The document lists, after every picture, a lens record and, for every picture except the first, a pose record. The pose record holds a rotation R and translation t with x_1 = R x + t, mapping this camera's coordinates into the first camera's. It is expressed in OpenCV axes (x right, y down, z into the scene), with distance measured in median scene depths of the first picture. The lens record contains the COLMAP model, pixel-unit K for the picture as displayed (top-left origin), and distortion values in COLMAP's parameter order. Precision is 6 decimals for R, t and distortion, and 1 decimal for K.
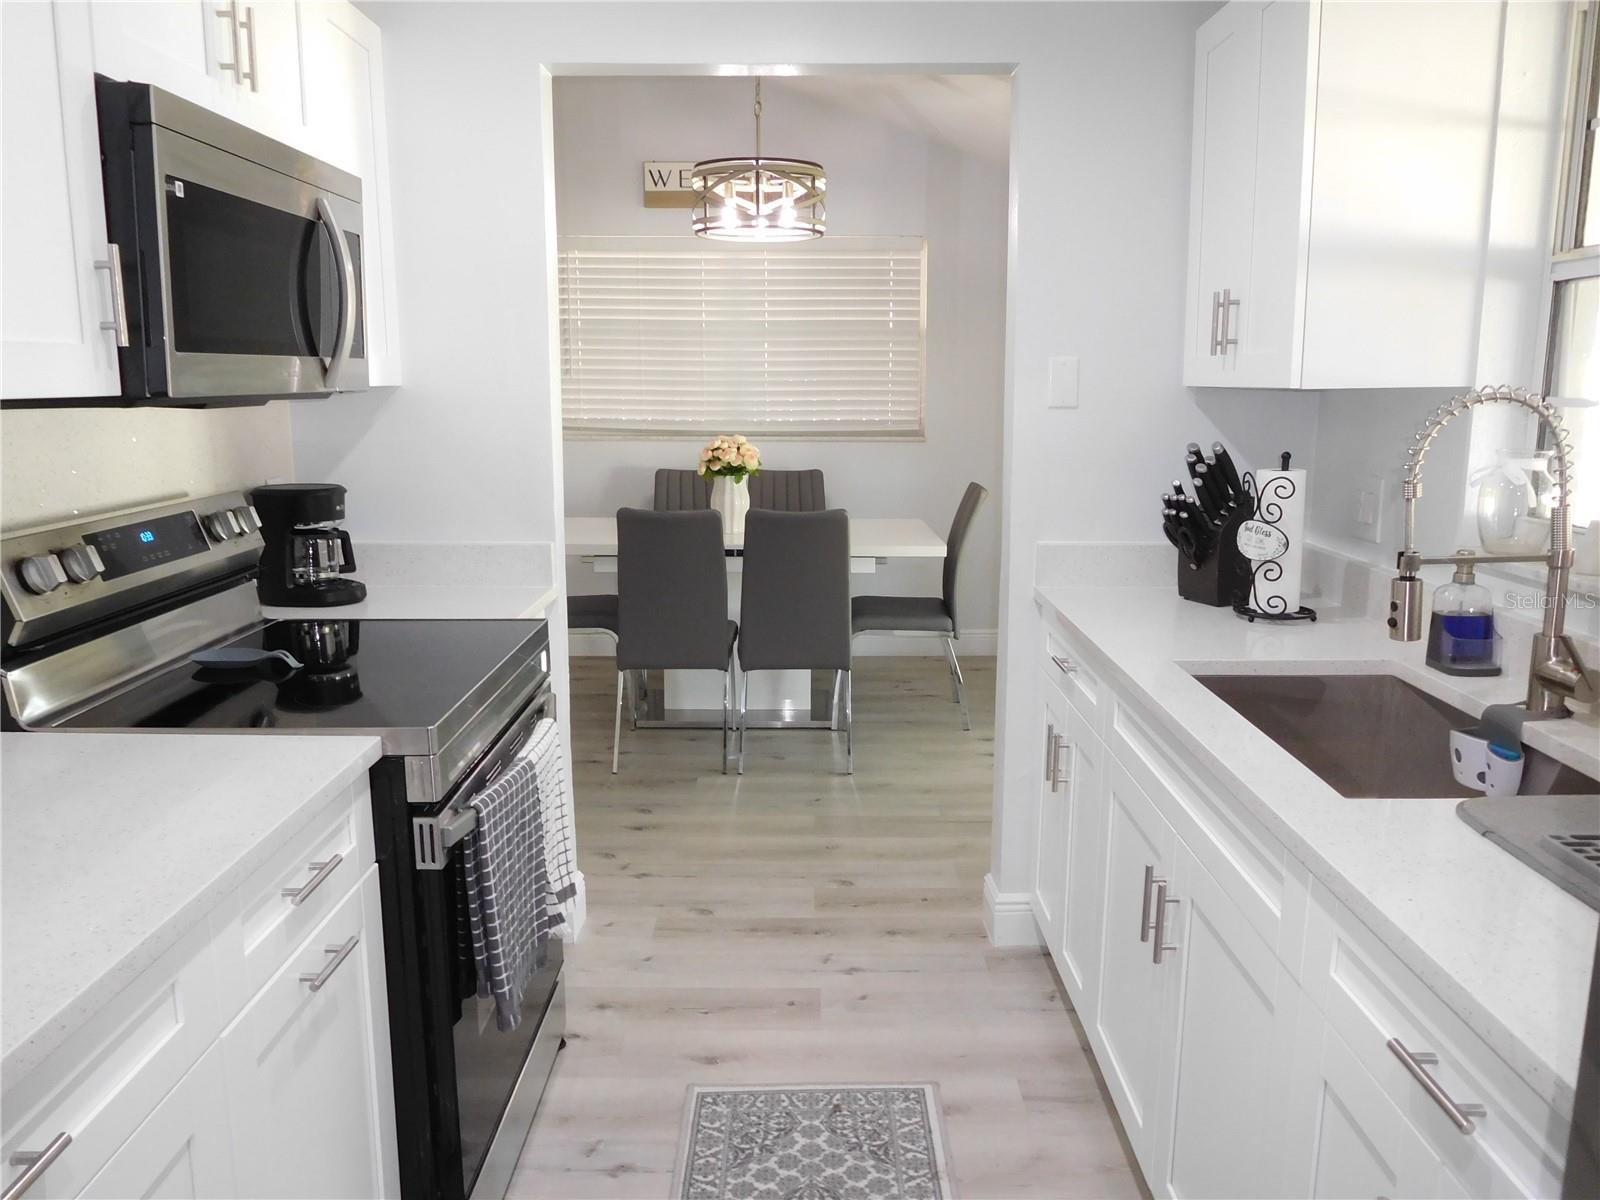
lens RADIAL K [[1188.1, 0, 769.7], [0, 1188.1, 566.4], [0, 0, 1]] dist [-0.017184, -0.007190]
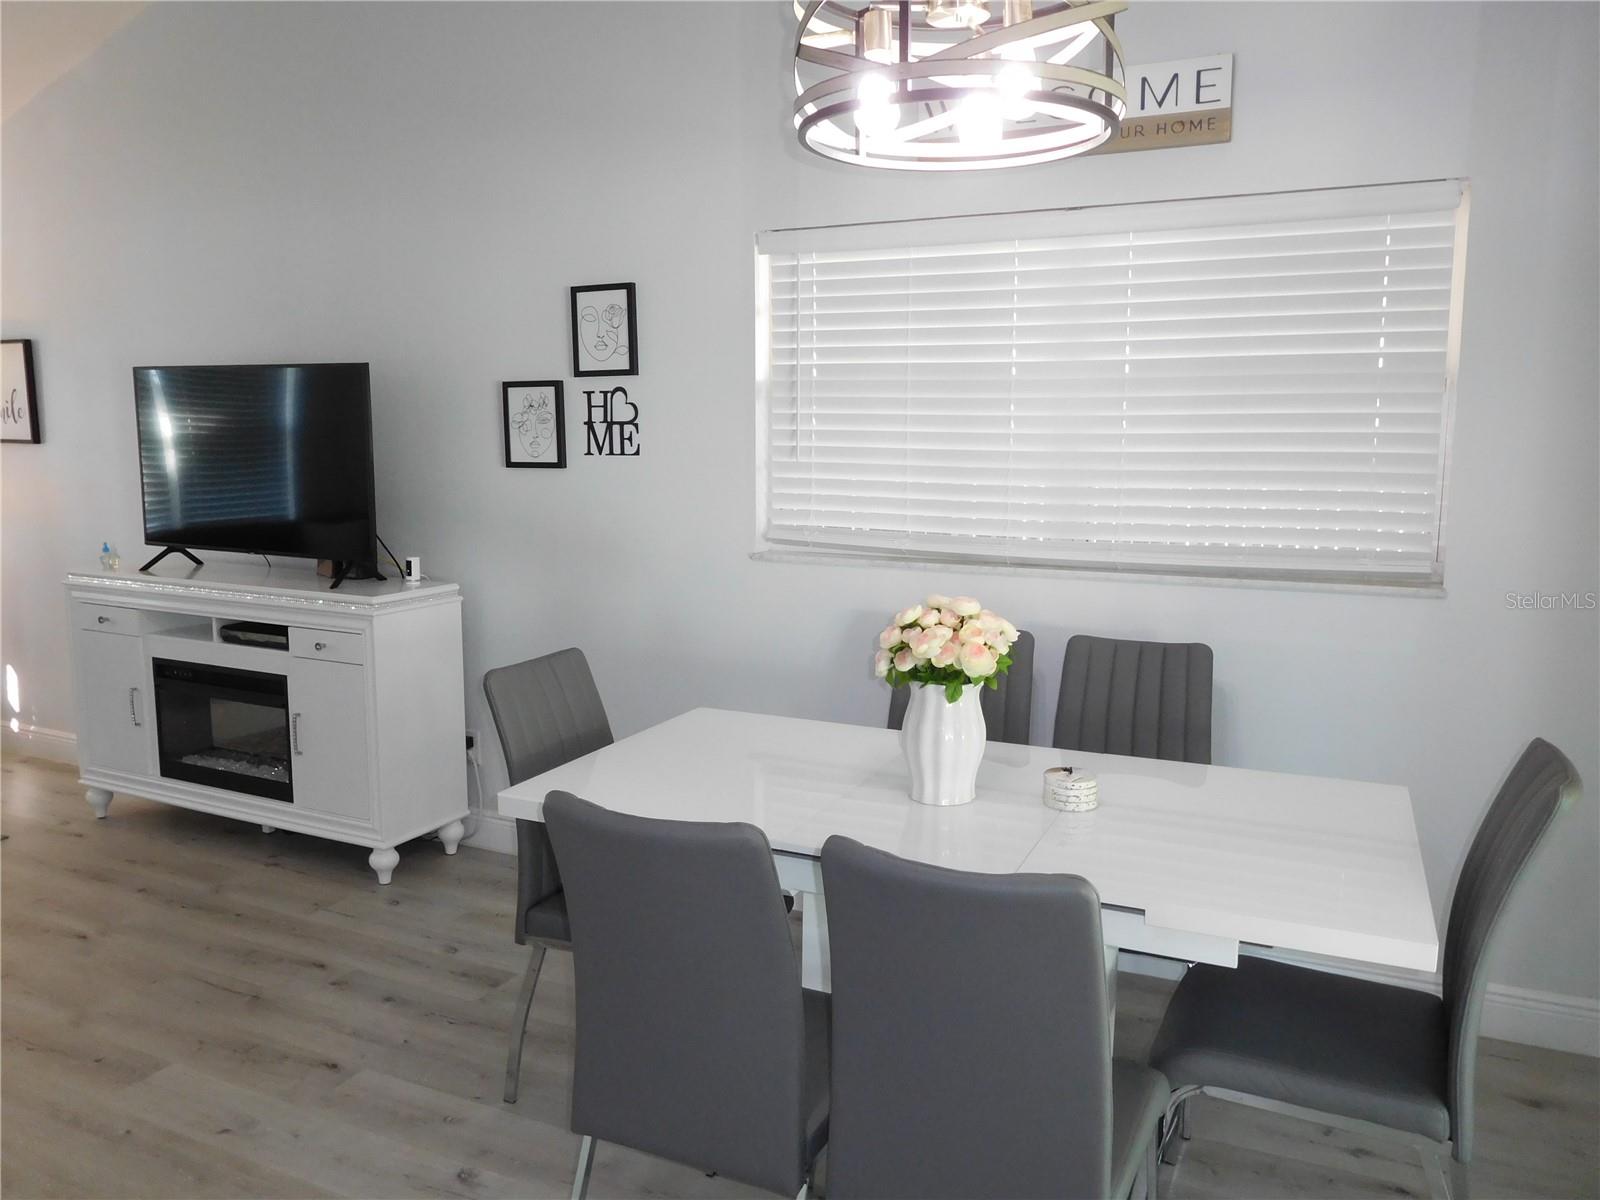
lens RADIAL K [[1188.1, 0, 772.9], [0, 1188.1, 609.6], [0, 0, 1]] dist [-0.017184, -0.007190]
pose [[0.909563, 0.060872, -0.411084, 0.080065], [-0.068845, 0.997617, -0.004601, -0.079840], [0.409825, 0.032486, 0.911586, 0.444729]]
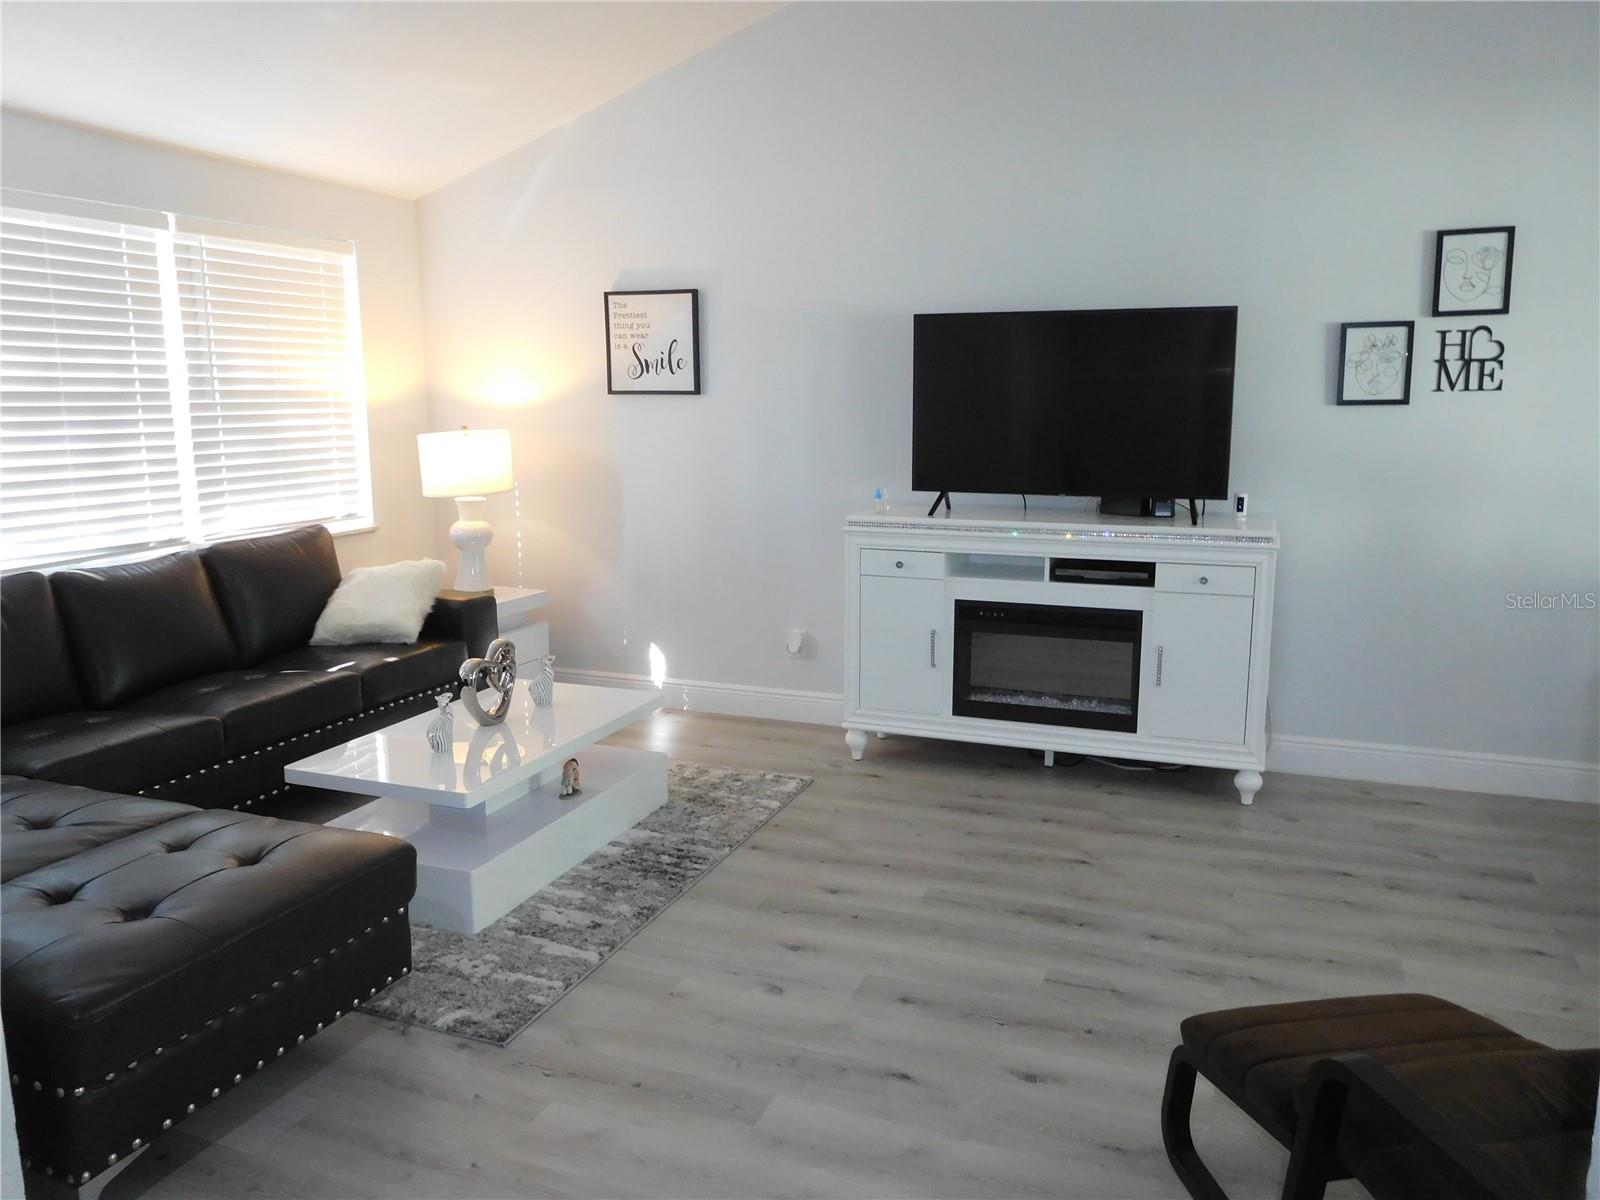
lens RADIAL K [[1188.1, 0, 784.3], [0, 1188.1, 607.6], [0, 0, 1]] dist [-0.017184, -0.007190]
pose [[0.933713, 0.046216, -0.355026, -0.407506], [-0.038362, 0.998839, 0.029134, -0.039266], [0.355960, -0.013583, 0.934402, 0.210400]]
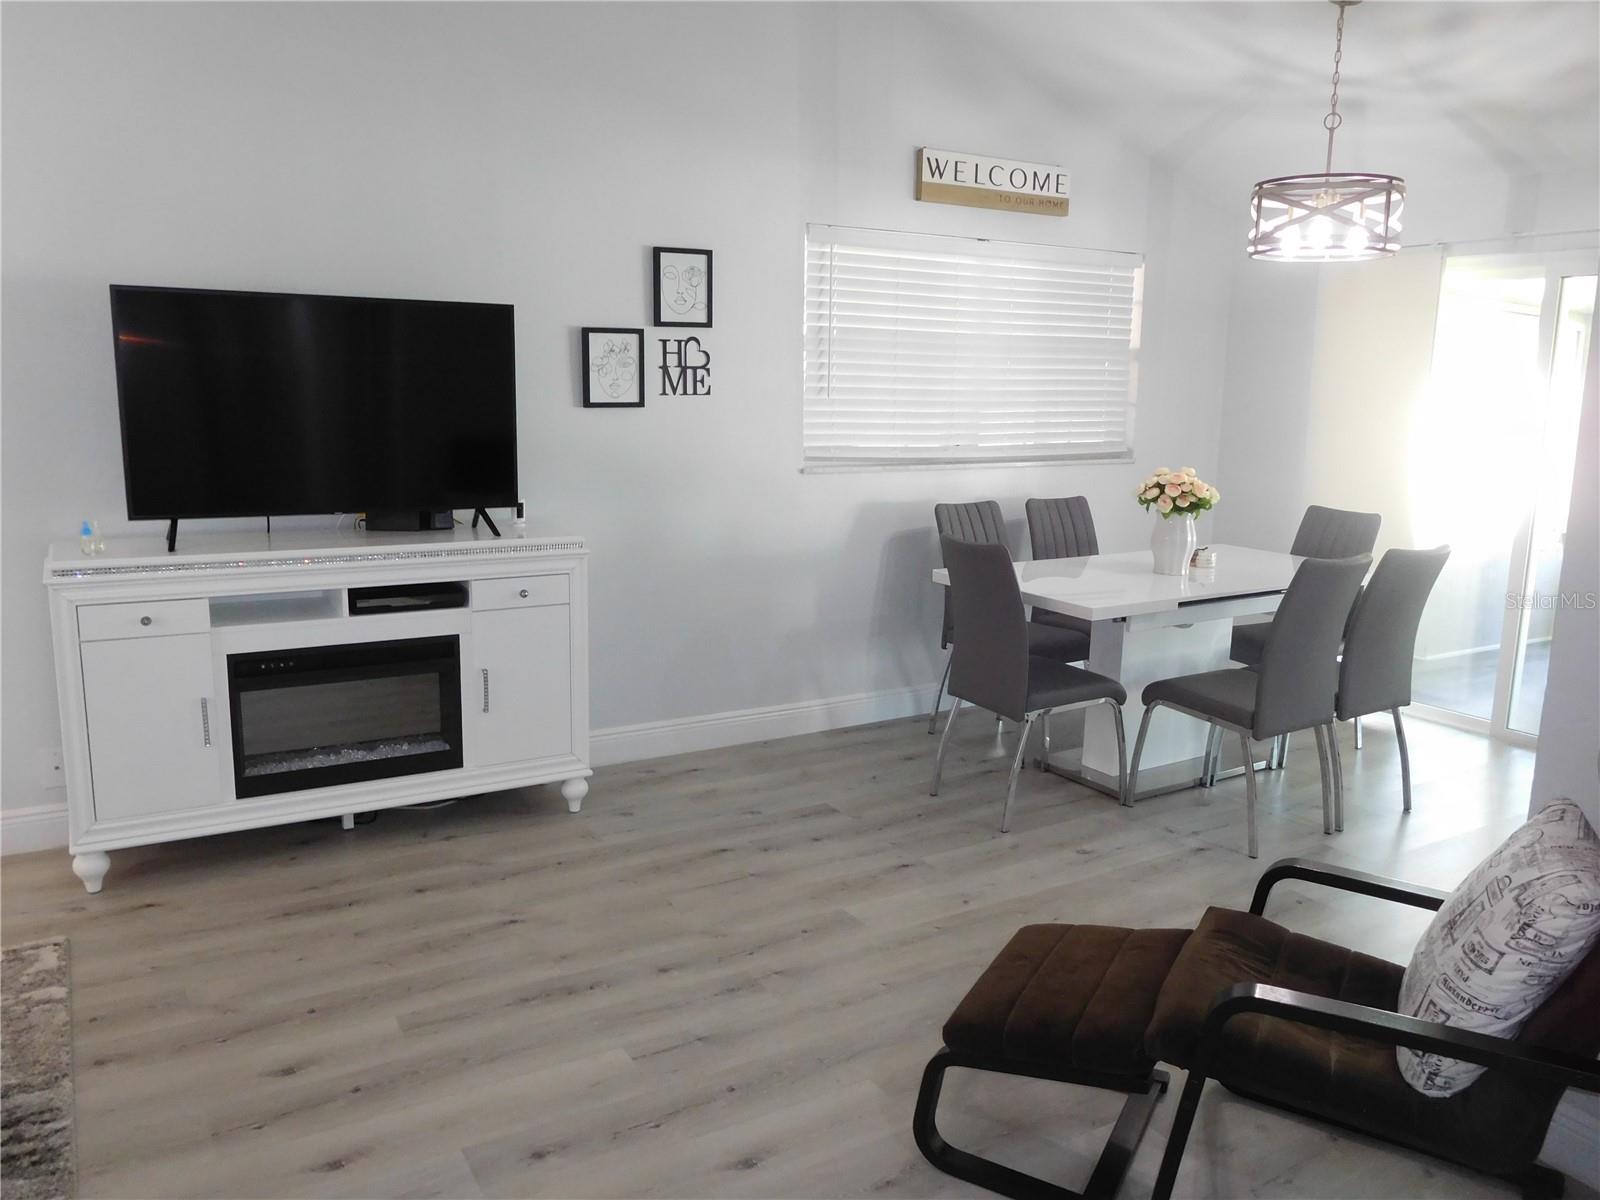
lens RADIAL K [[1188.1, 0, 812.6], [0, 1188.1, 604.1], [0, 0, 1]] dist [-0.017184, -0.007190]
pose [[0.848863, -0.092661, 0.520428, -0.633779], [0.074595, 0.995662, 0.055605, -0.063059], [-0.523323, -0.008380, 0.852093, 0.299216]]
